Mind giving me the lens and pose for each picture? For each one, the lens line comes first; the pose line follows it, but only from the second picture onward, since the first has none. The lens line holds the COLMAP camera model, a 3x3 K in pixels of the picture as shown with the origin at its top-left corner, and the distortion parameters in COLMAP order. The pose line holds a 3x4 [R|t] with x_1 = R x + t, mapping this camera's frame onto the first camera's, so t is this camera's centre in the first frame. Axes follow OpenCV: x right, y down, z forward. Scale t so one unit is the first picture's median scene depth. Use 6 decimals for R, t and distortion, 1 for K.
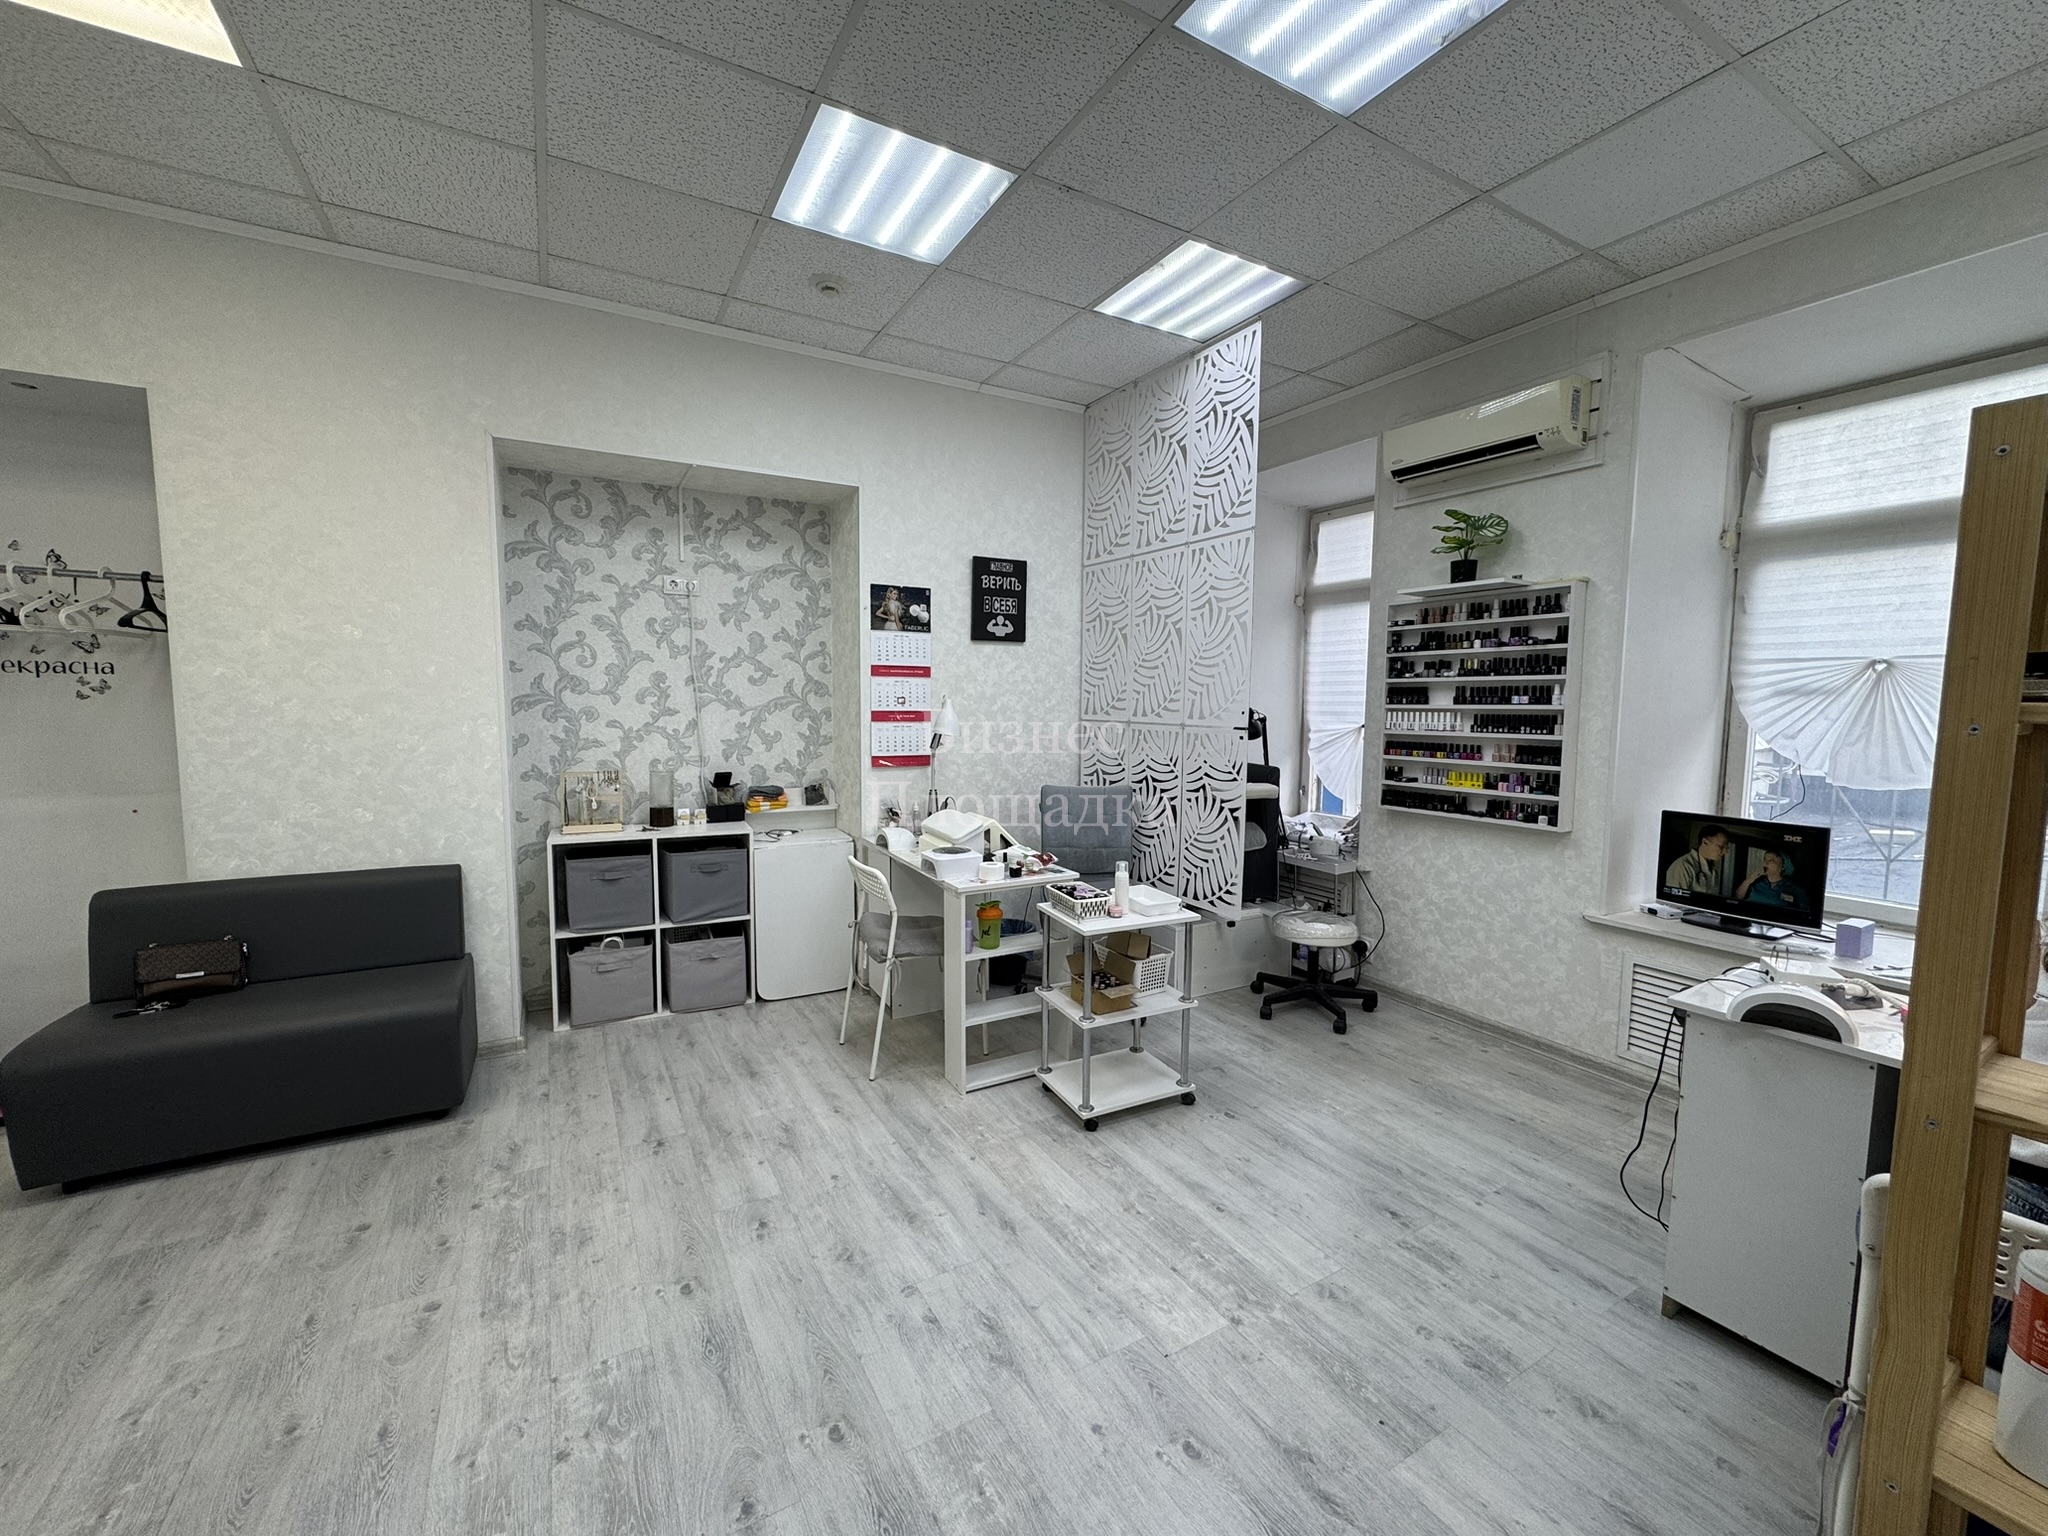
lens RADIAL K [[815.5, 0, 1025.2], [0, 815.5, 764.2], [0, 0, 1]] dist [-0.002976, 0.000397]
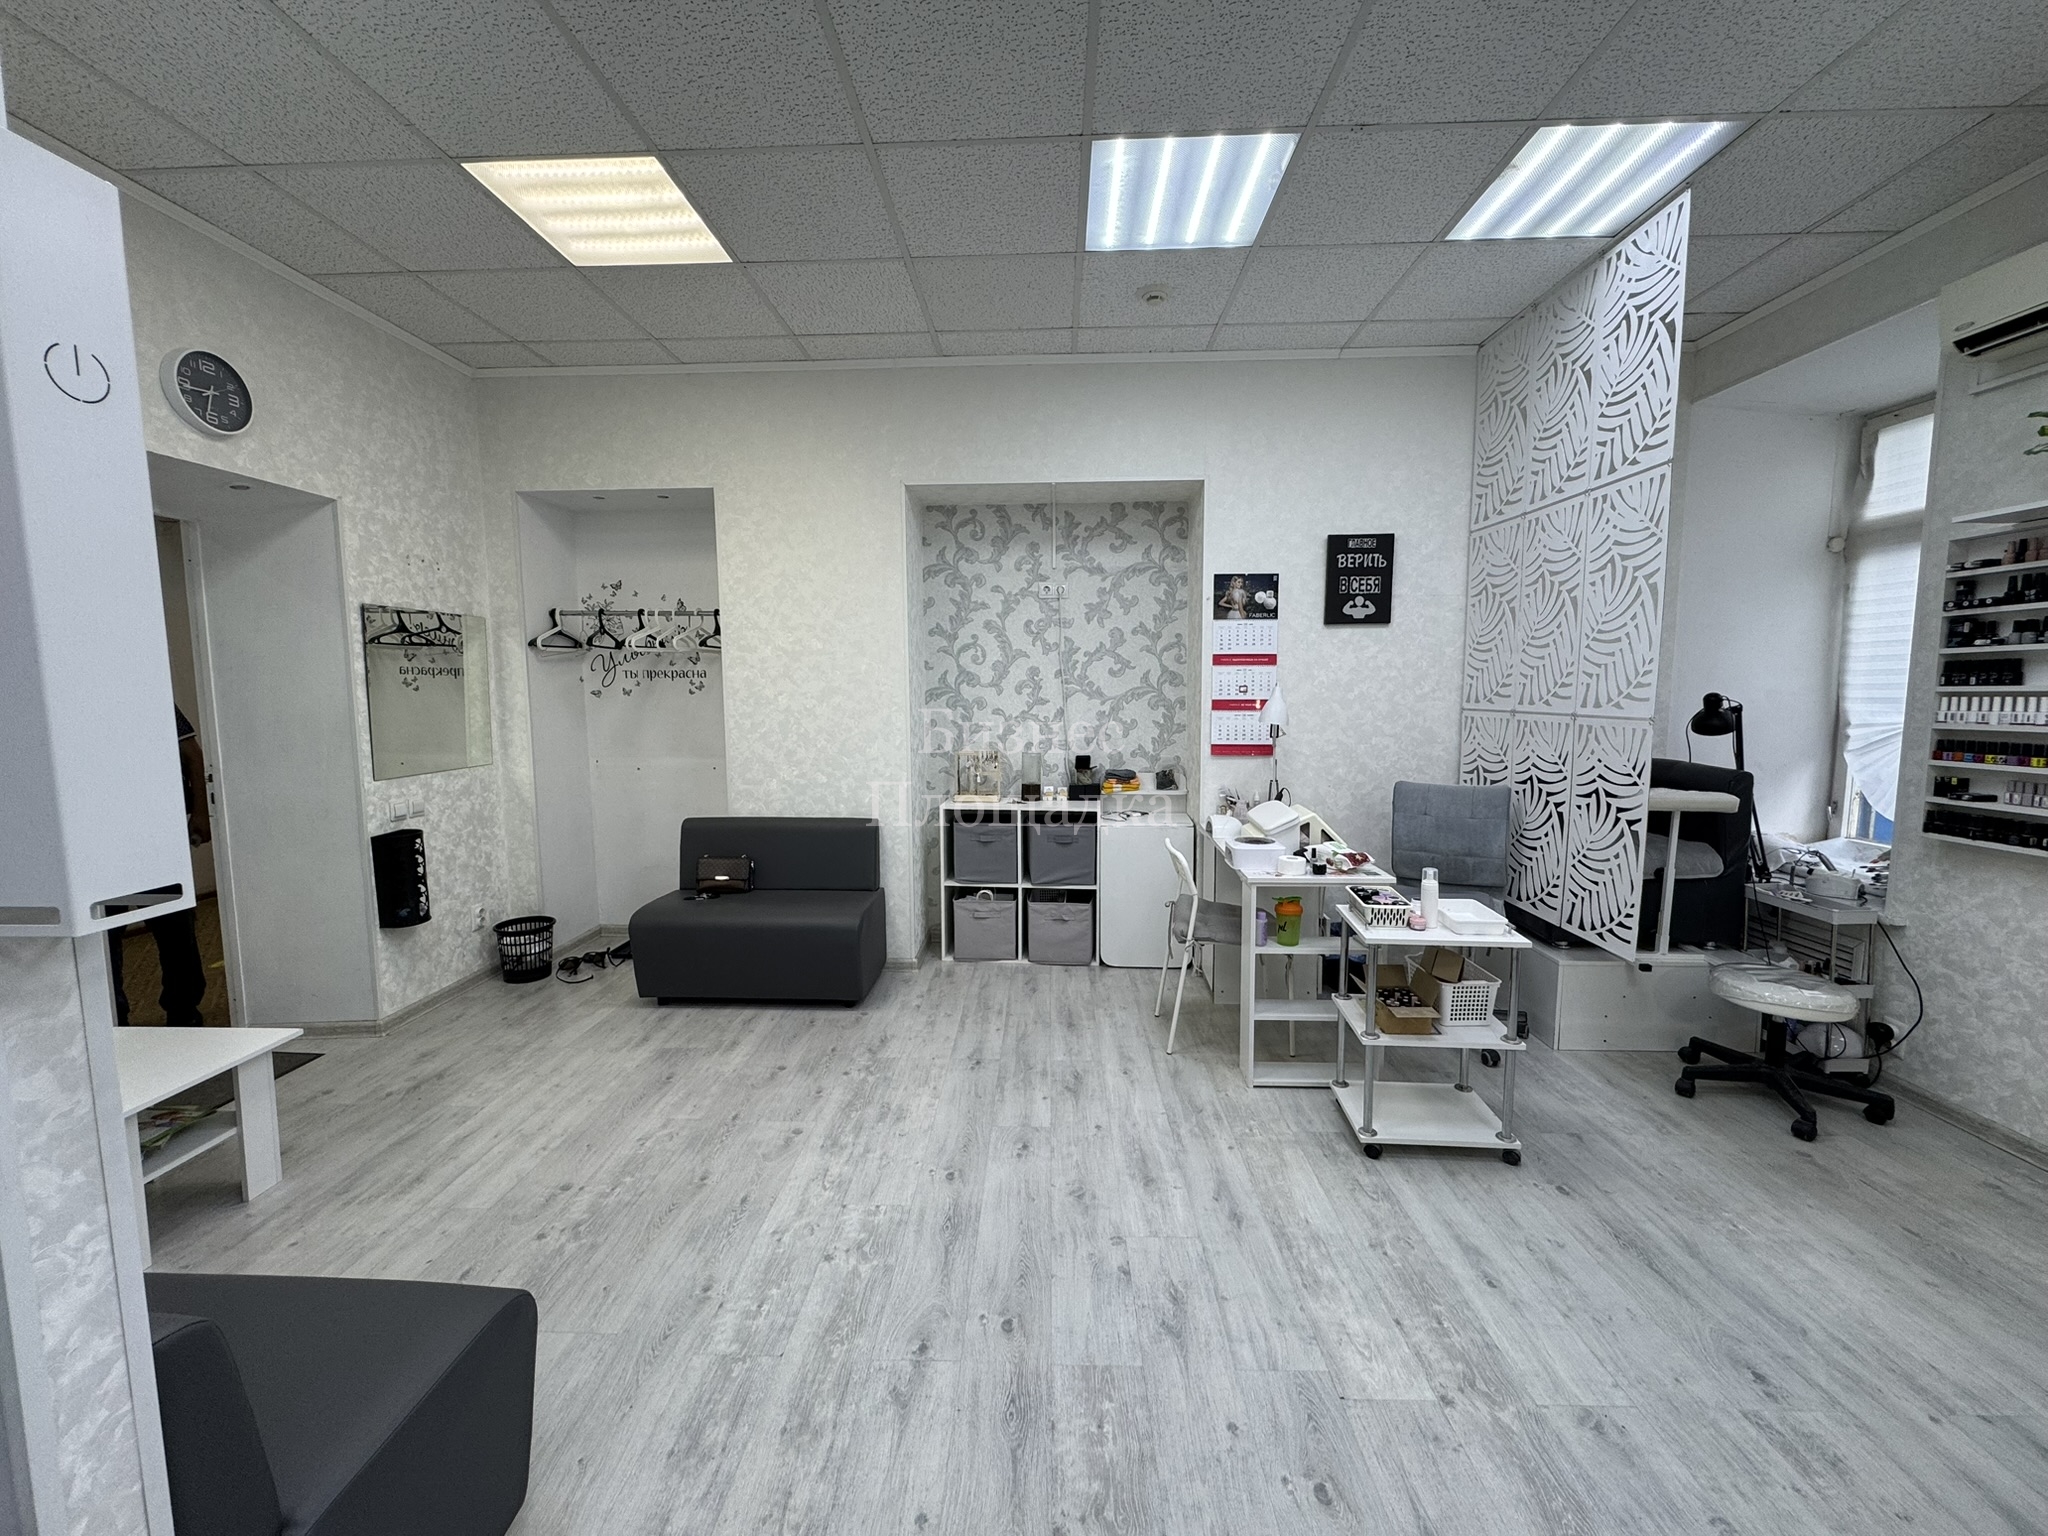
lens RADIAL K [[815.5, 0, 1025.7], [0, 815.5, 763.6], [0, 0, 1]] dist [-0.002976, 0.000397]
pose [[0.848615, 0.036180, -0.527772, 0.198772], [-0.030740, 0.999345, 0.019081, 0.002730], [0.528117, 0.000031, 0.849172, 0.018669]]
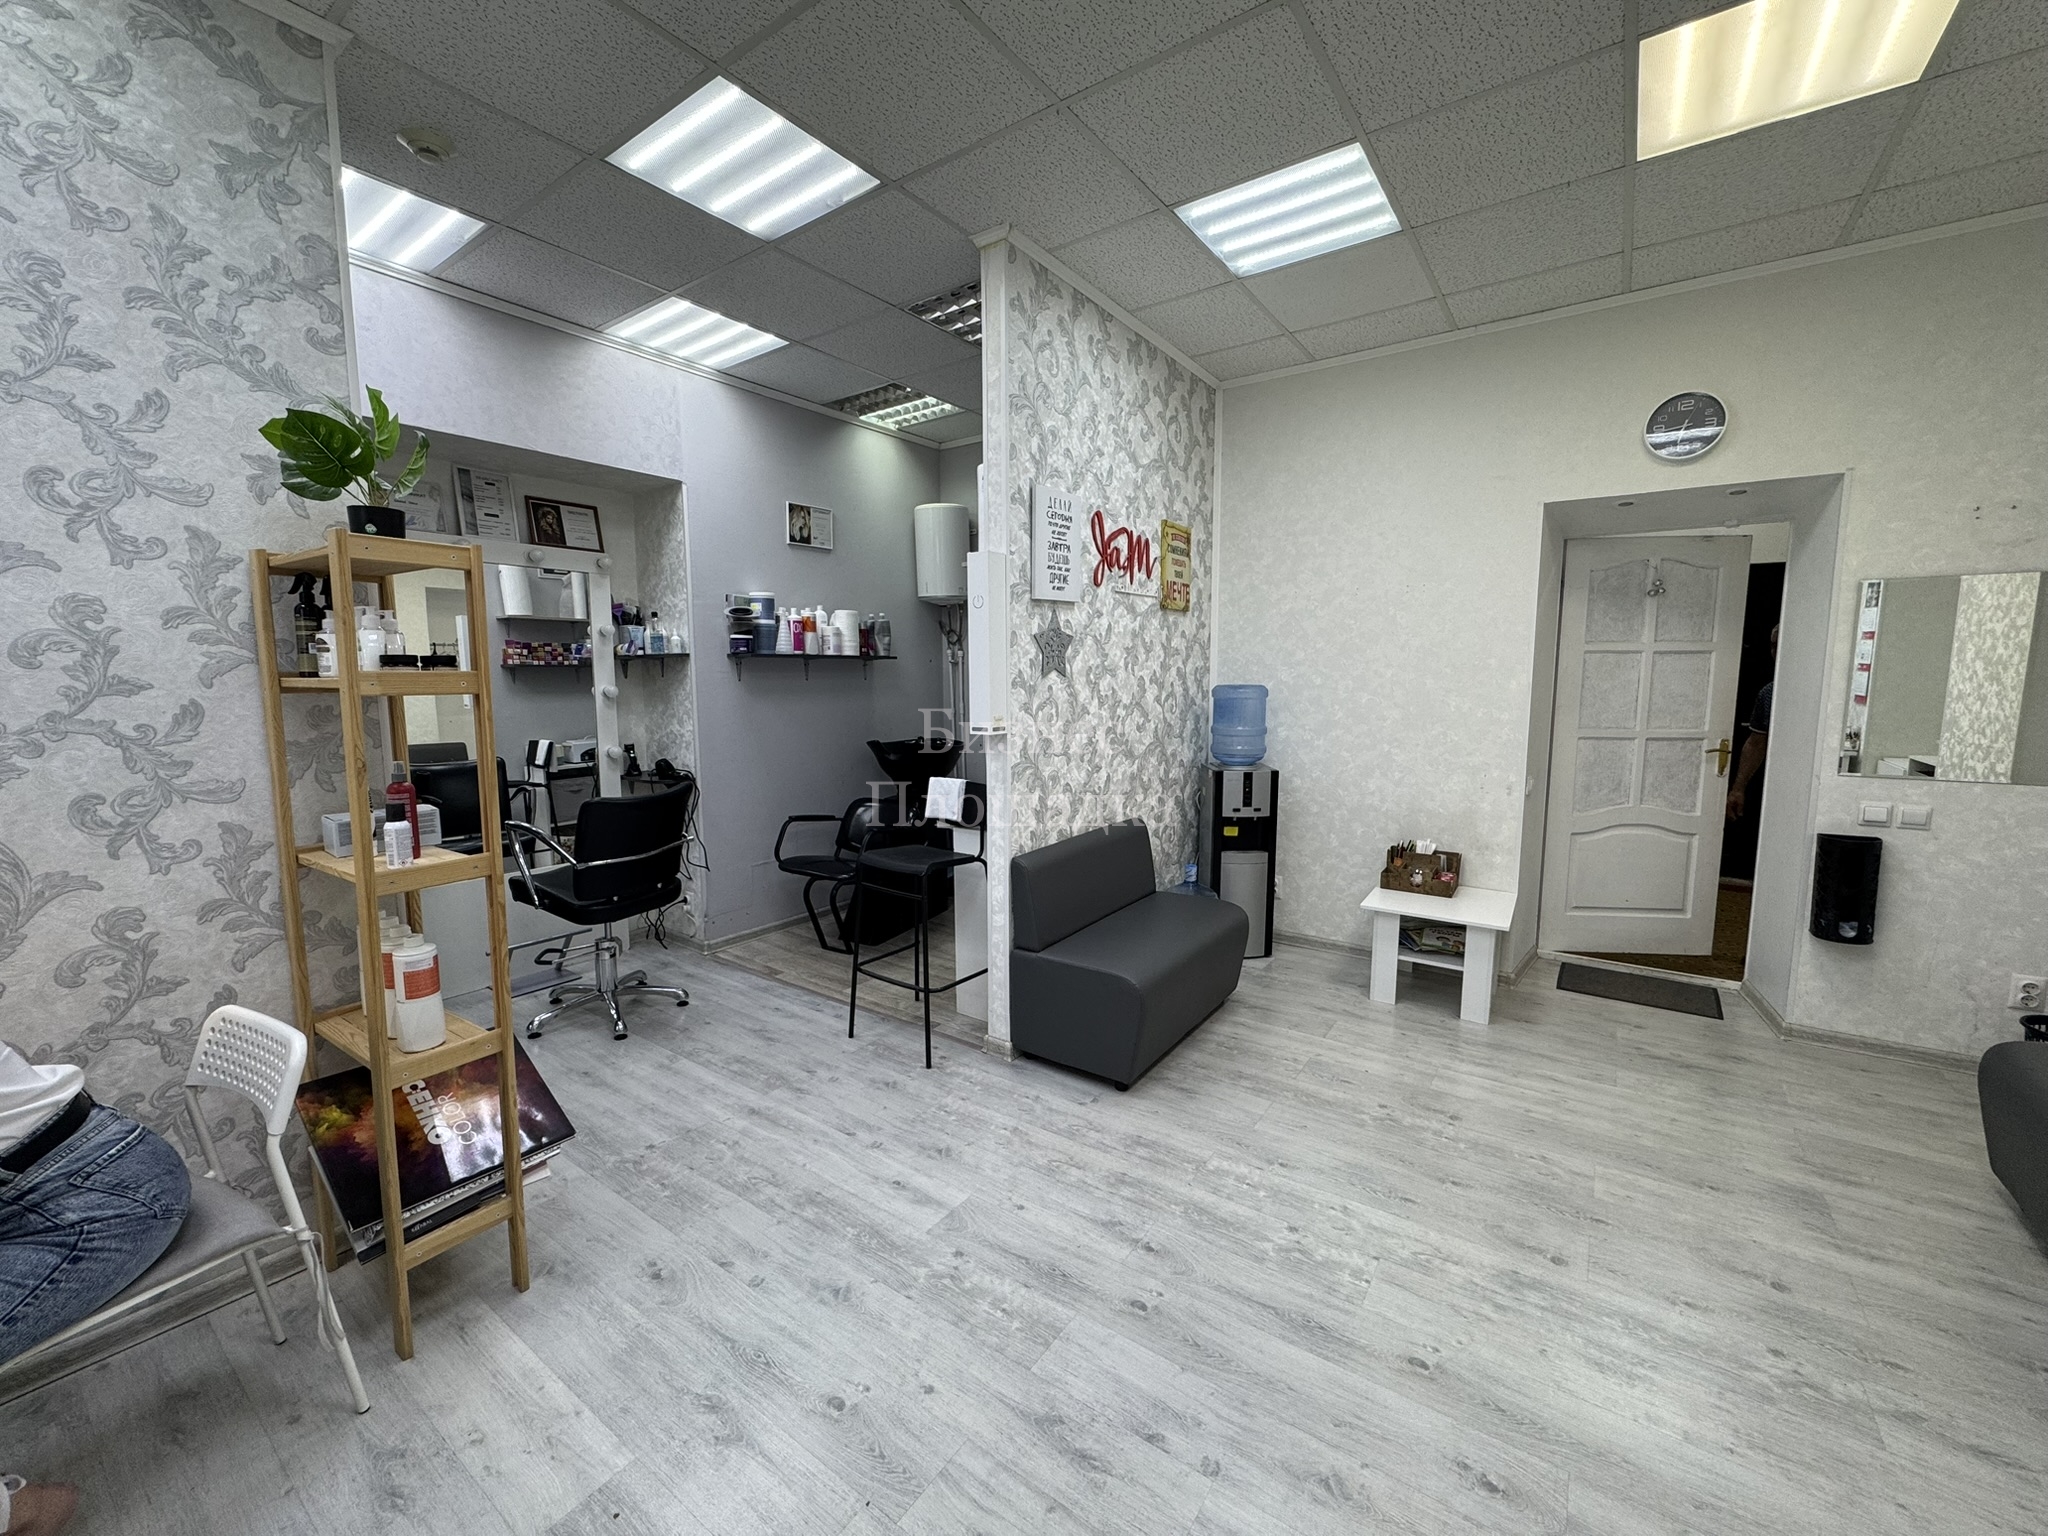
lens RADIAL K [[815.5, 0, 1025.7], [0, 815.5, 765.0], [0, 0, 1]] dist [-0.002976, 0.000397]
pose [[-0.911317, 0.039575, -0.409799, 0.200133], [-0.041118, 0.981644, 0.186238, -0.086370], [0.409648, 0.186571, -0.892961, 0.992545]]
